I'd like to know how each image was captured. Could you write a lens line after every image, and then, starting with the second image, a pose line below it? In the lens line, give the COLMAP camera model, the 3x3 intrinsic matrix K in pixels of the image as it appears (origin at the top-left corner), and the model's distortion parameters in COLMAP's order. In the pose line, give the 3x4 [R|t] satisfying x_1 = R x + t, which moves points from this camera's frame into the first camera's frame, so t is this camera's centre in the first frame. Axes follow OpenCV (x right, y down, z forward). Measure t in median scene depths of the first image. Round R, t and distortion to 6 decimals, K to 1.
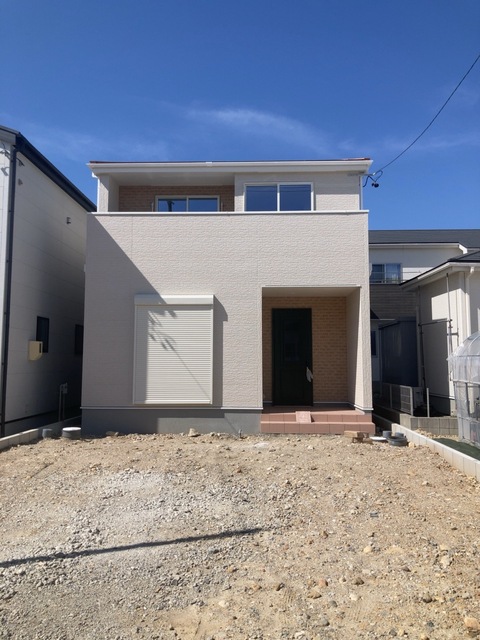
lens RADIAL K [[441.0, 0, 240.0], [0, 441.0, 320.0], [0, 0, 1]] dist [0.000556, -0.000708]
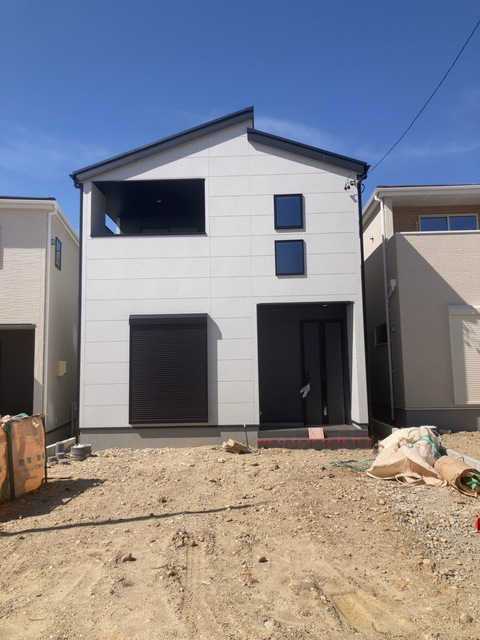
lens RADIAL K [[455.6, 0, 240.0], [0, 455.6, 320.0], [0, 0, 1]] dist [0.060113, -0.001767]
pose [[0.999839, -0.014553, 0.010477, -0.691710], [0.014847, 0.999481, -0.028601, 0.003408], [-0.010055, 0.028752, 0.999536, -0.136310]]
